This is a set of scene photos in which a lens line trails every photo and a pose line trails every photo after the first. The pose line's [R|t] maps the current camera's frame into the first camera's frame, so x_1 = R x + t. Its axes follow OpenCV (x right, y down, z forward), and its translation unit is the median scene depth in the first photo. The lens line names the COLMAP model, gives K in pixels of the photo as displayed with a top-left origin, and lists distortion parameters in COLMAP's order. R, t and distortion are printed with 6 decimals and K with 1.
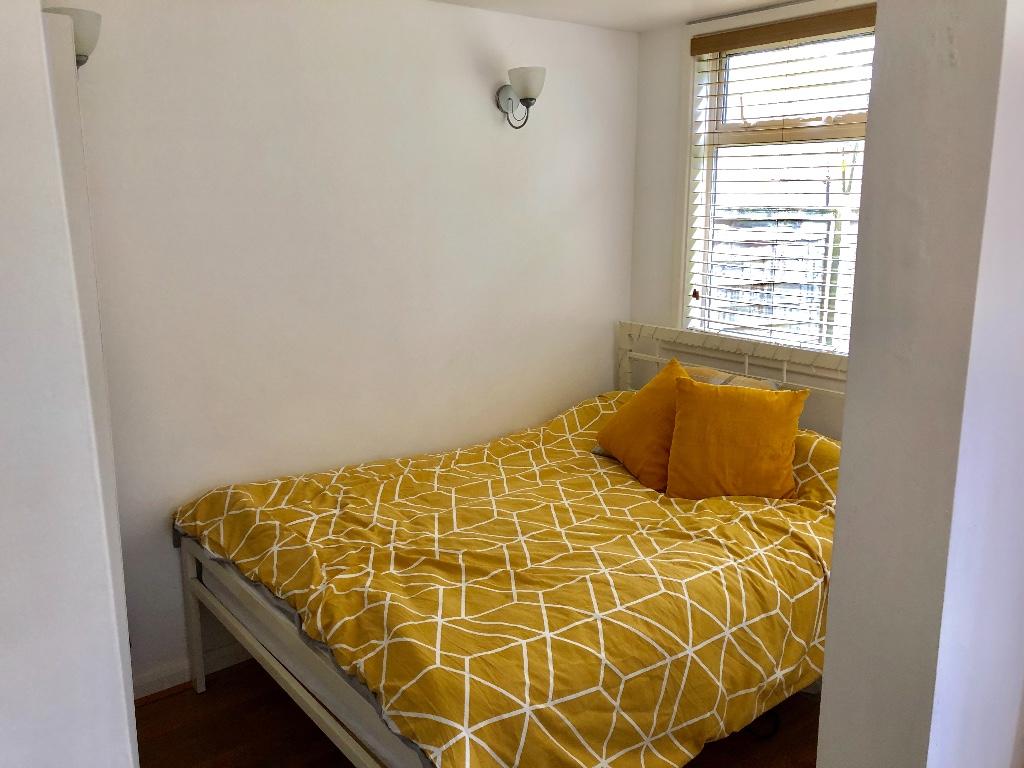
lens RADIAL K [[827.2, 0, 519.6], [0, 827.2, 369.5], [0, 0, 1]] dist [0.002803, -0.003217]
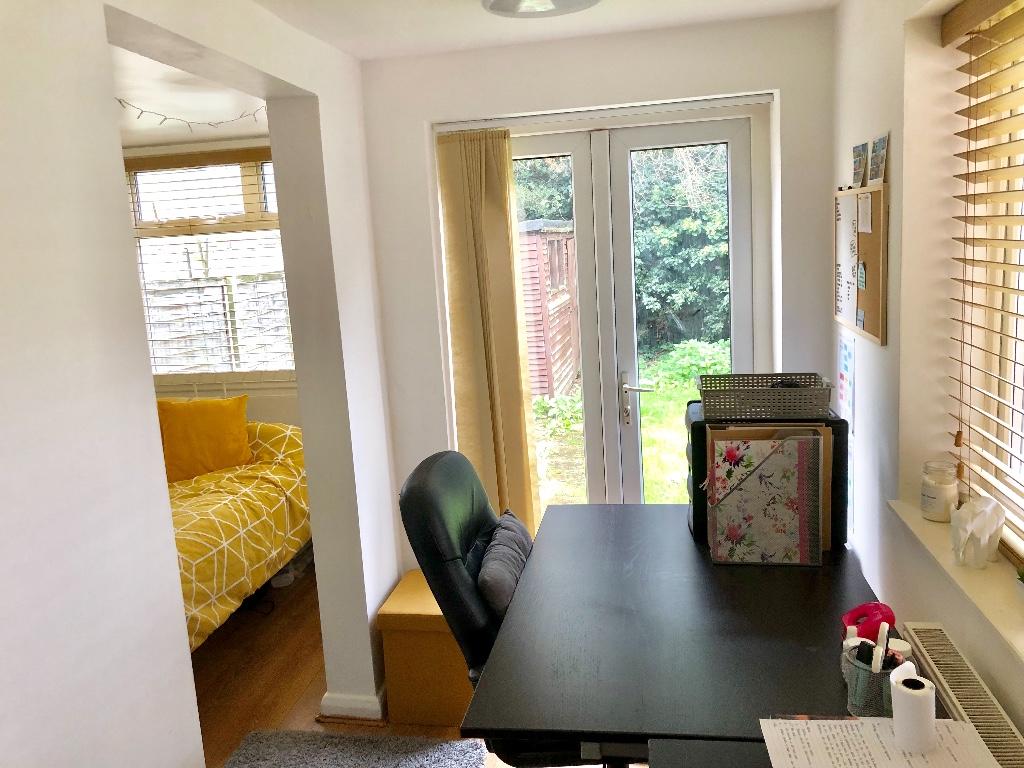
lens RADIAL K [[827.2, 0, 519.6], [0, 827.2, 369.5], [0, 0, 1]] dist [0.002803, -0.003217]
pose [[0.732386, -0.148961, 0.664396, -0.356874], [0.197737, 0.980254, 0.001806, 0.092110], [-0.651545, 0.130053, 0.747379, -0.587388]]
